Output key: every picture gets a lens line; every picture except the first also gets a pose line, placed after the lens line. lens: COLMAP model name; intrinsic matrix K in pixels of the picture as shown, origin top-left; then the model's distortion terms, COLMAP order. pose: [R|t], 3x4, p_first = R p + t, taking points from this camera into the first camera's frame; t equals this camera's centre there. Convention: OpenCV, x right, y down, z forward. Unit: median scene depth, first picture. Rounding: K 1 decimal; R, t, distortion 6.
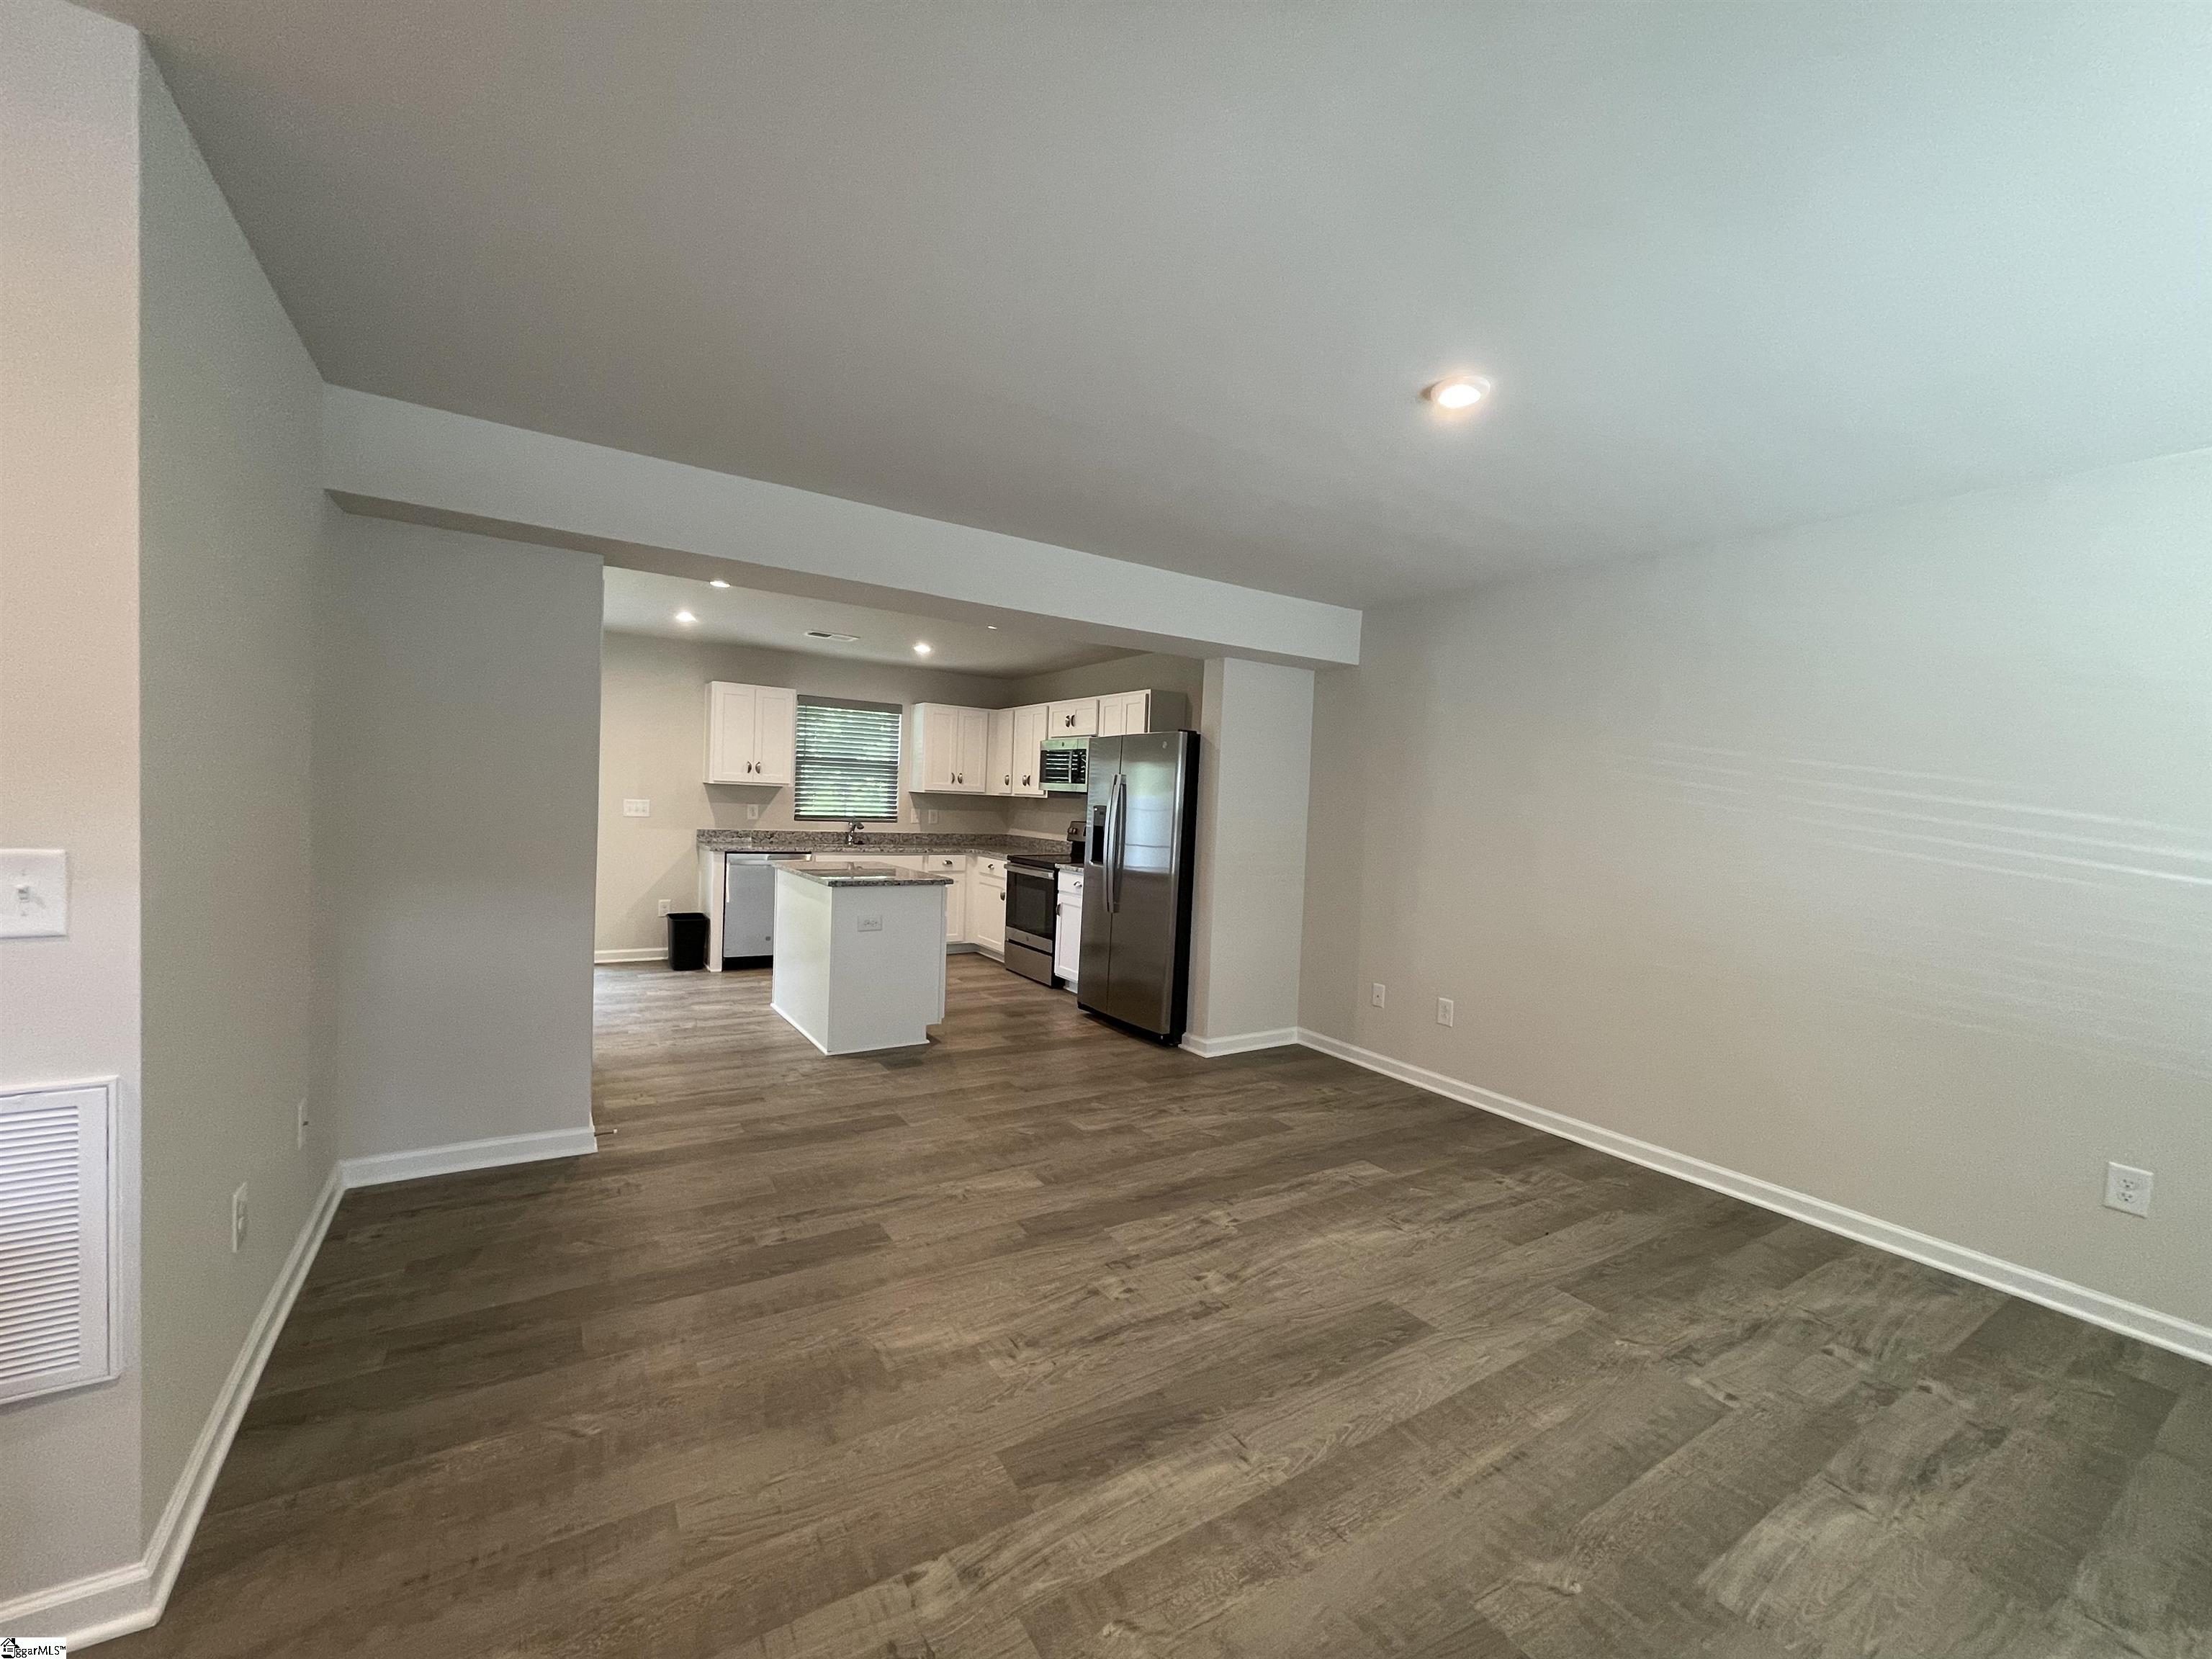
lens RADIAL K [[890.1, 0, 1104.7], [0, 890.1, 832.2], [0, 0, 1]] dist [-0.001885, 0.000871]
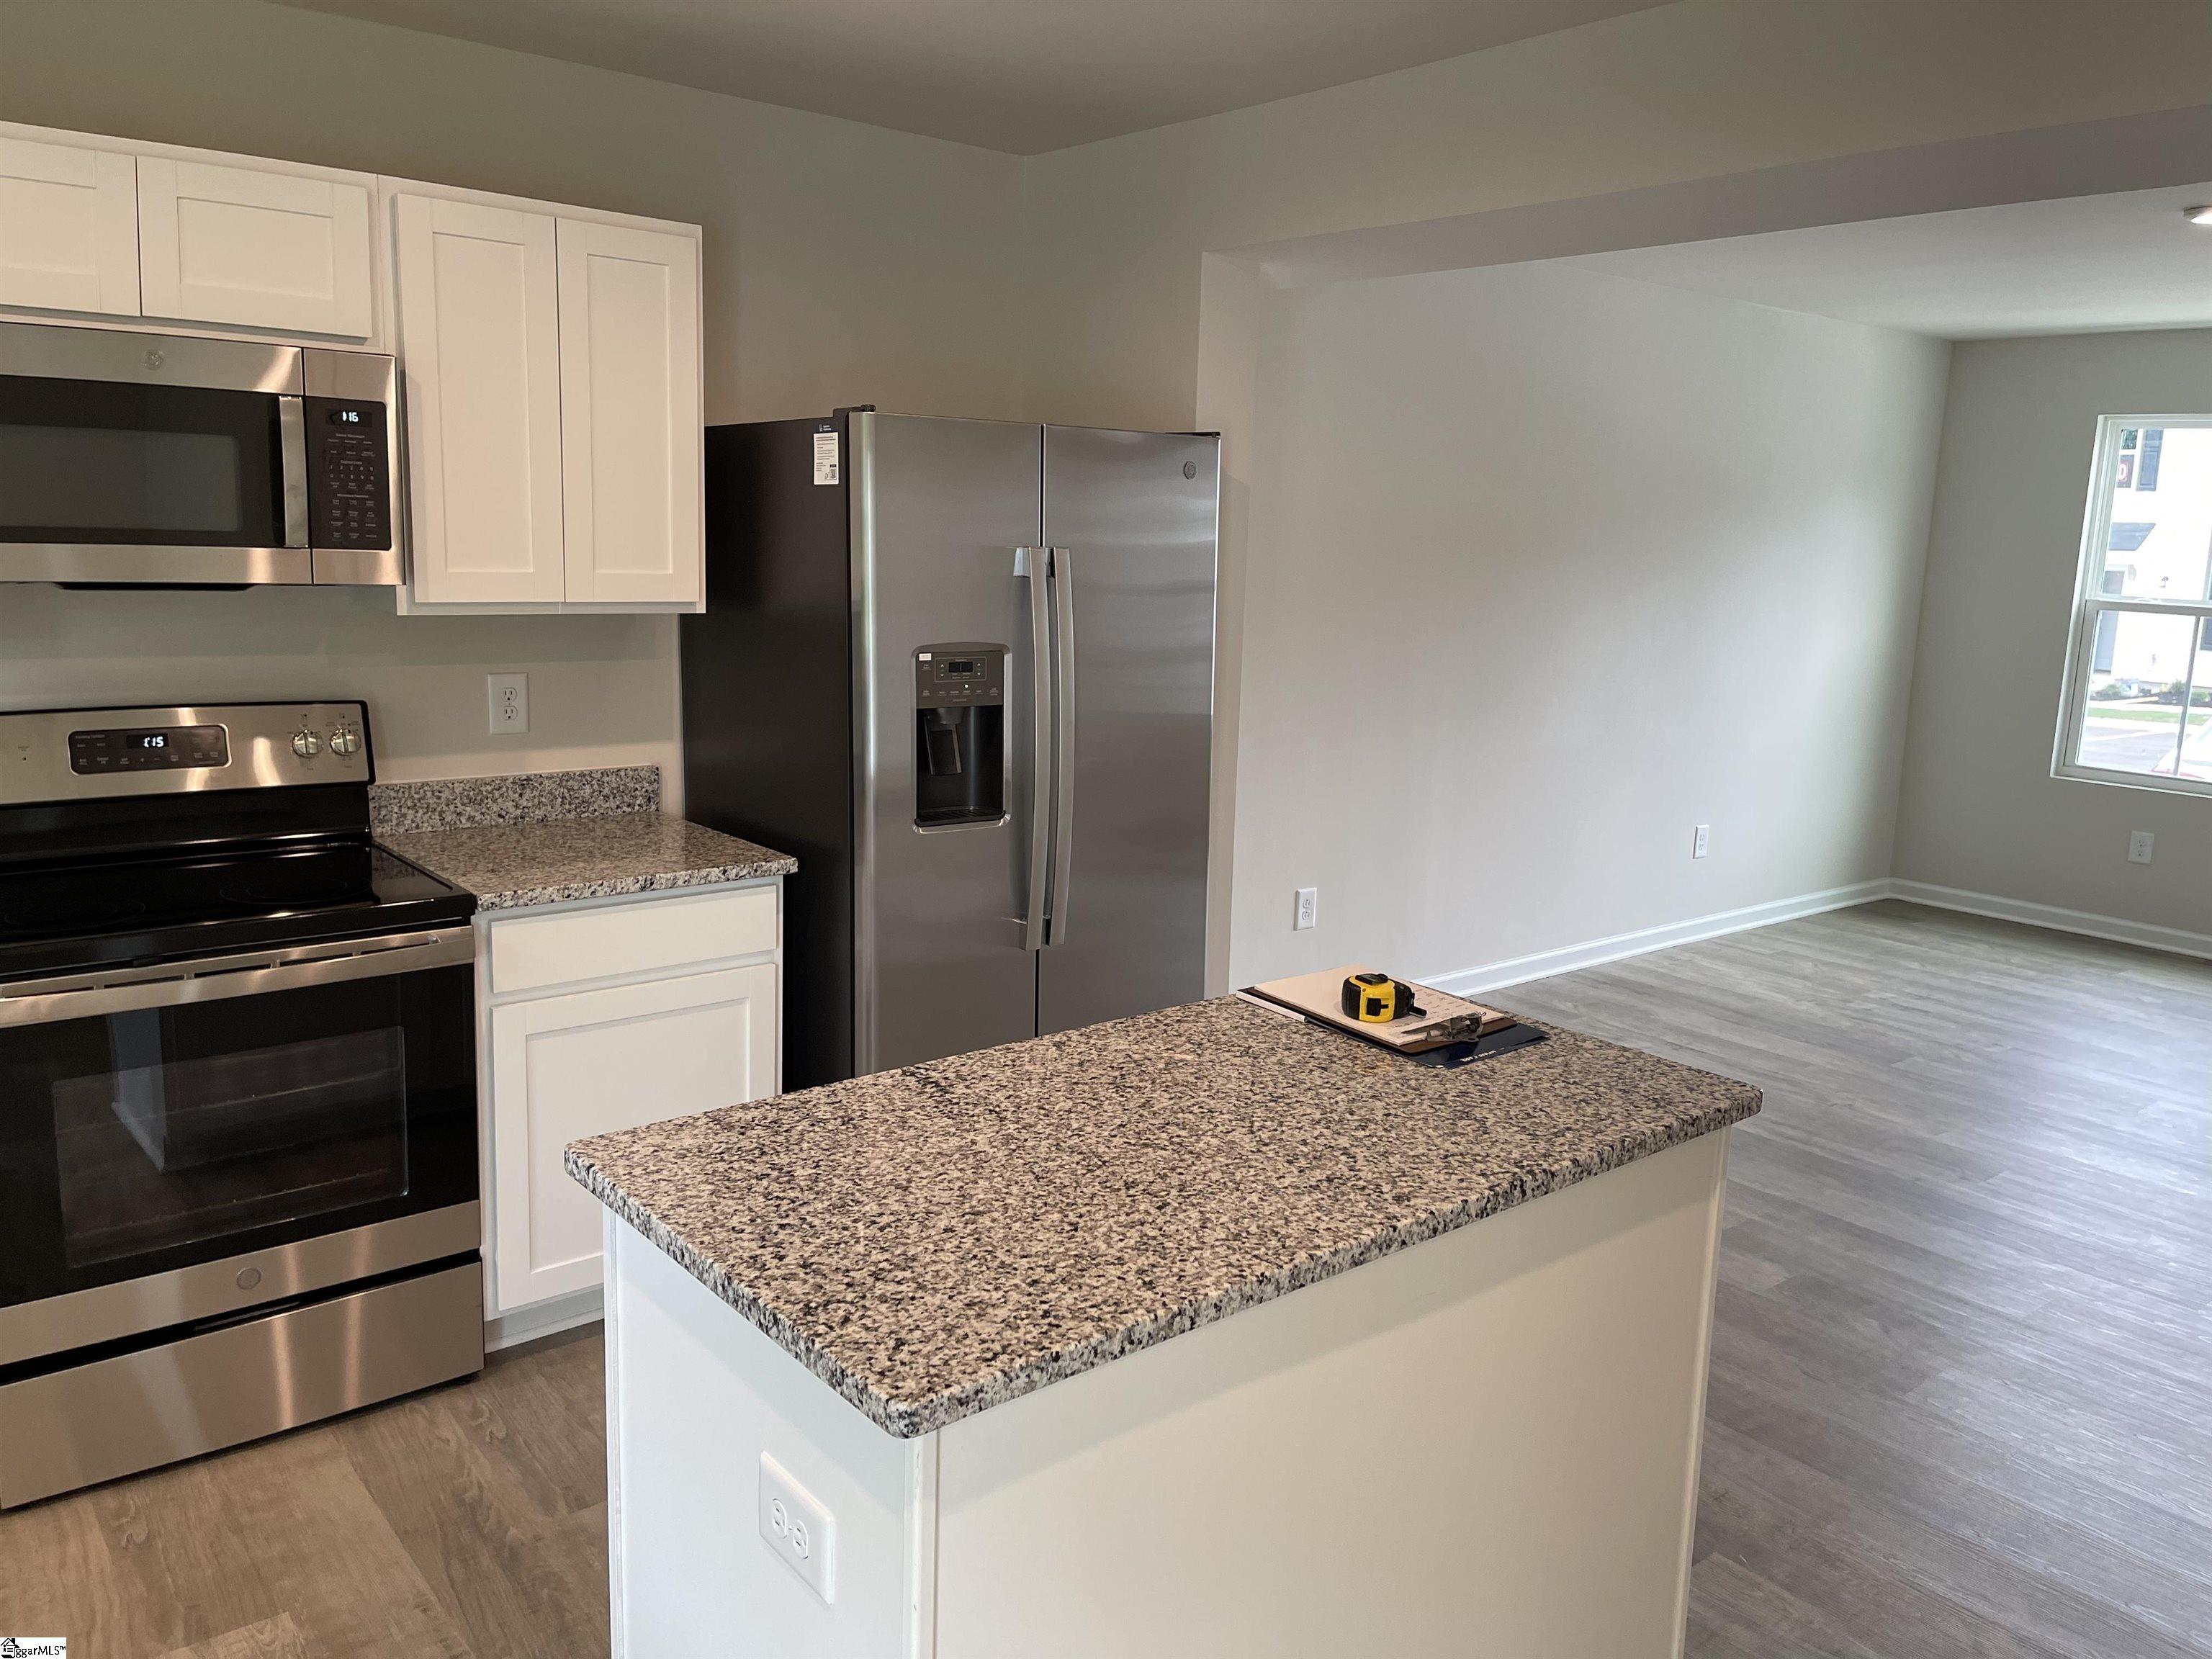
lens RADIAL K [[1662.8, 0, 1126.0], [0, 1662.8, 816.6], [0, 0, 1]] dist [0.075162, -0.089156]
pose [[-0.116837, -0.218622, 0.968790, -1.033499], [-0.001616, 0.975511, 0.219944, -0.173428], [-0.993150, 0.024132, -0.114329, 1.749478]]
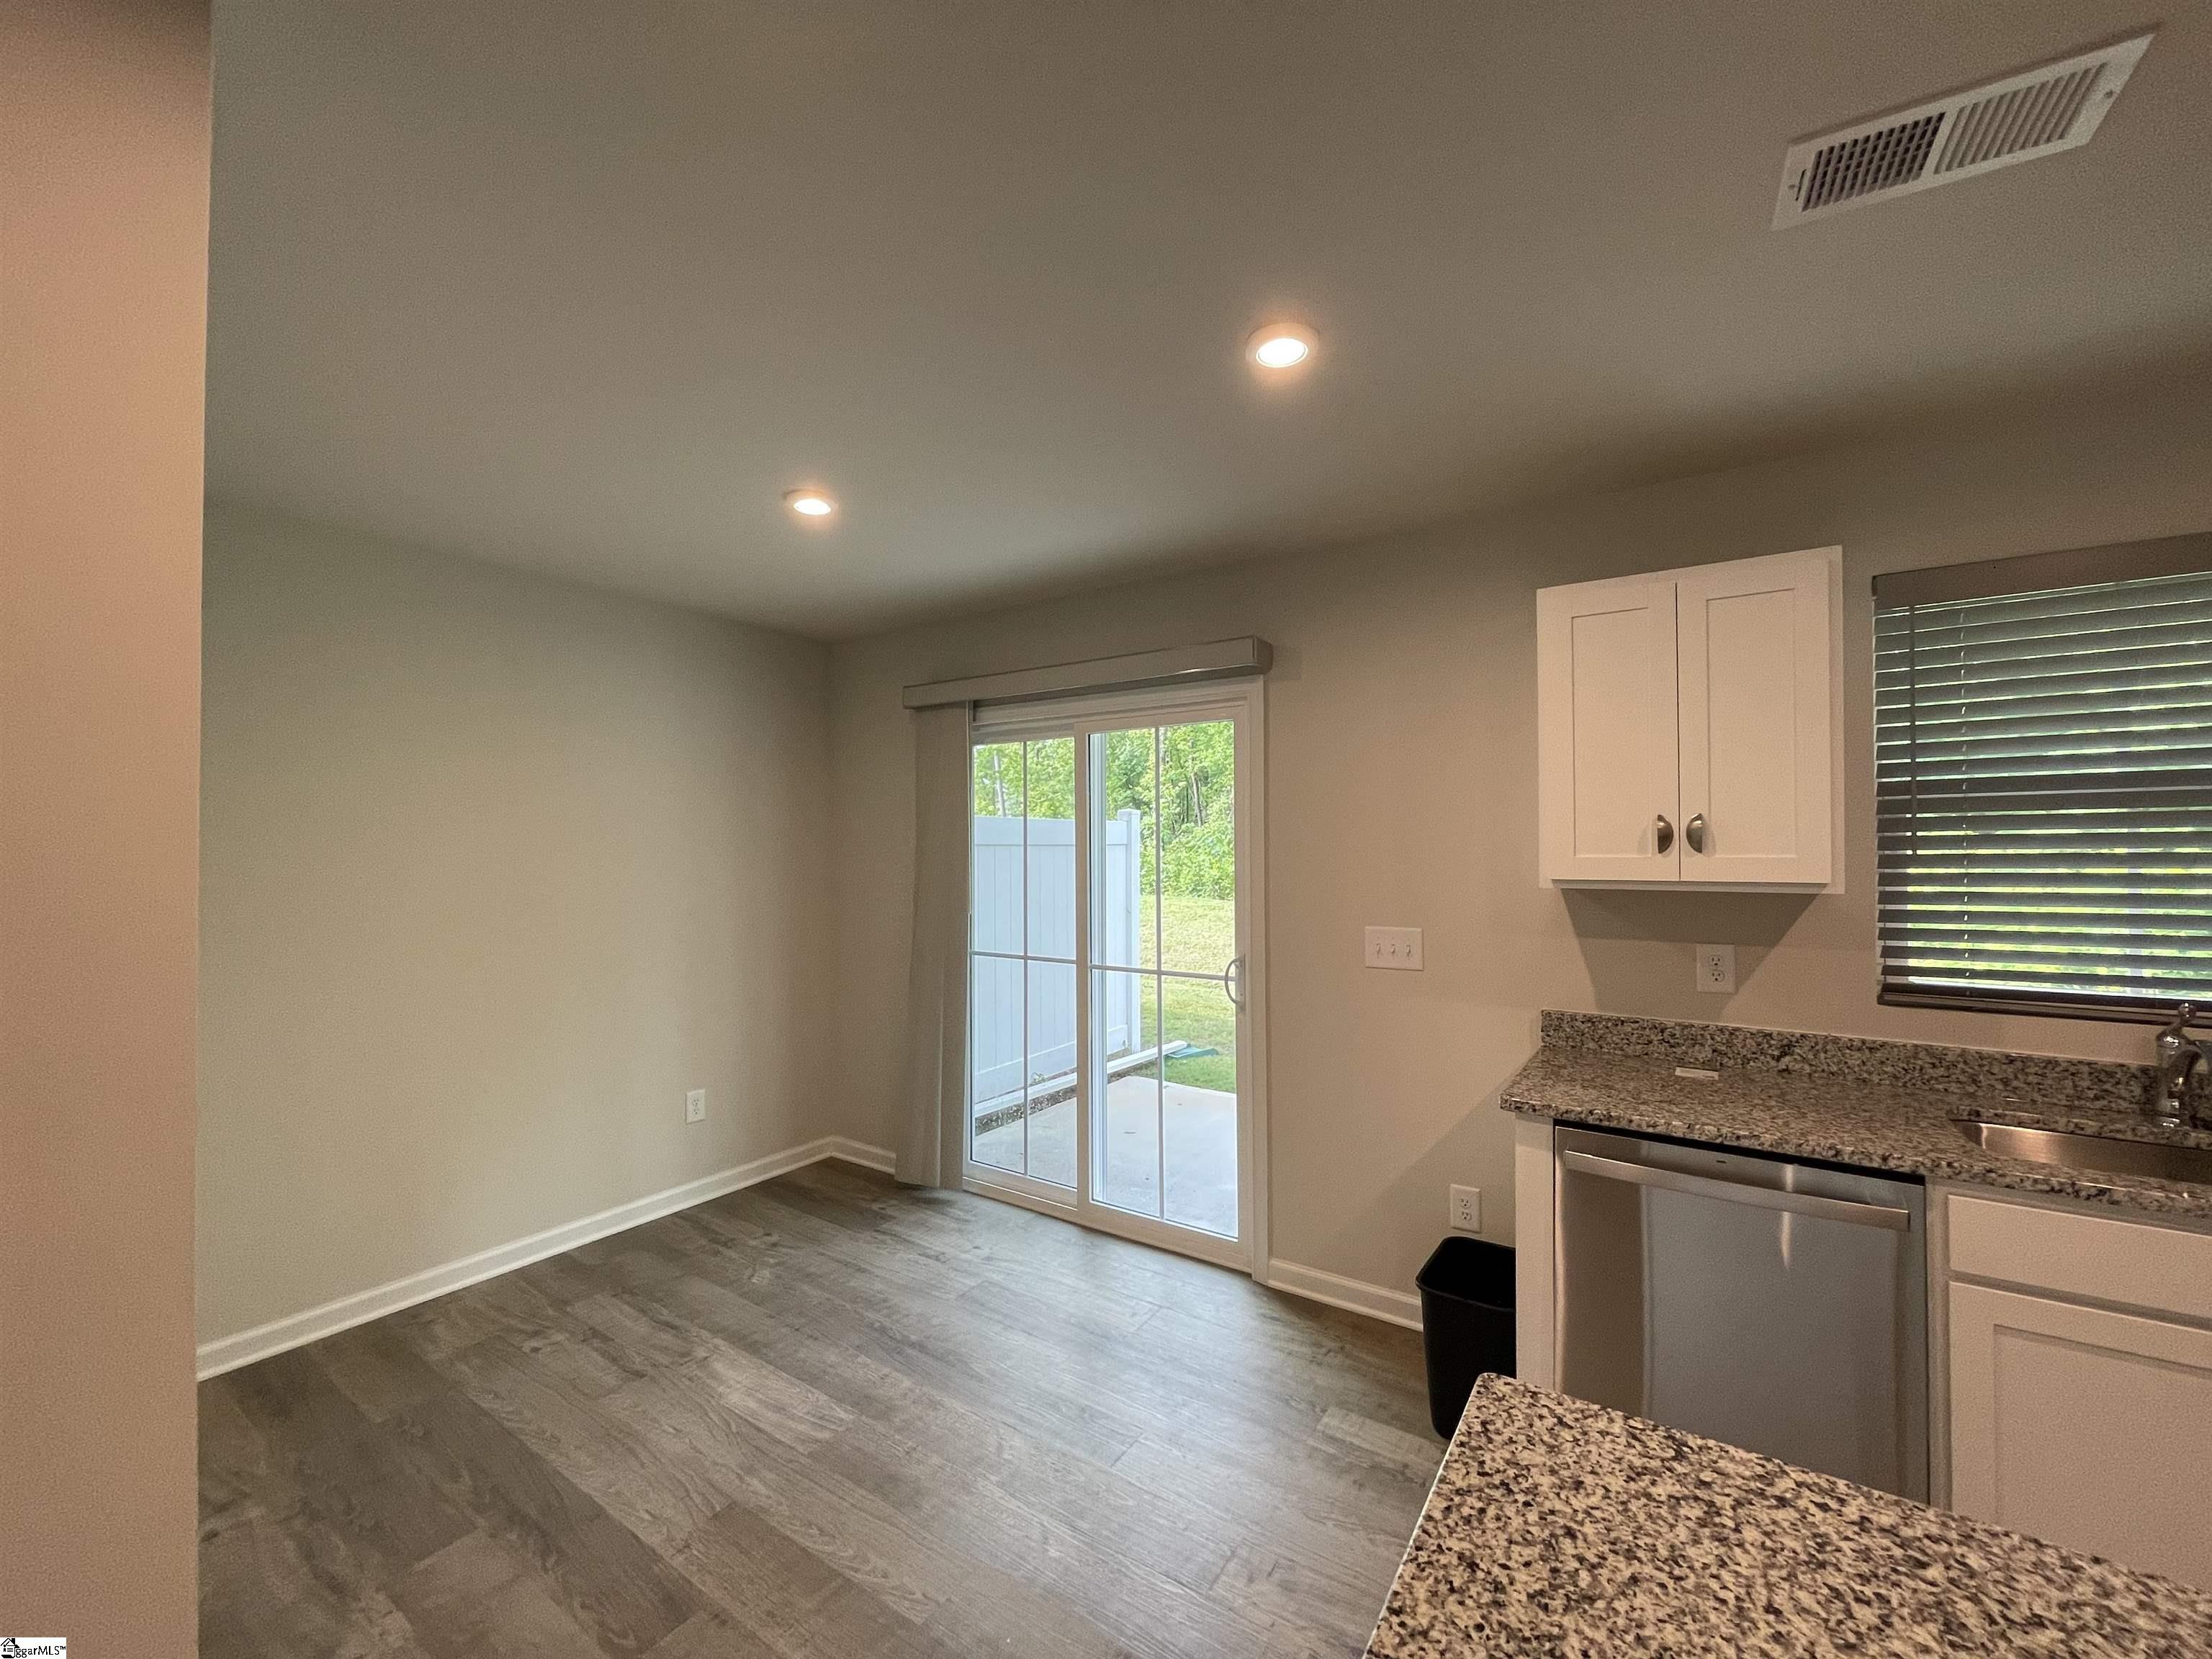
lens RADIAL K [[890.1, 0, 1104.0], [0, 890.1, 836.9], [0, 0, 1]] dist [-0.001885, 0.000871]
pose [[0.395499, -0.051501, -0.917021, -0.415821], [-0.013434, 0.997996, -0.061842, -0.108593], [0.918368, 0.036778, 0.394014, 1.507183]]
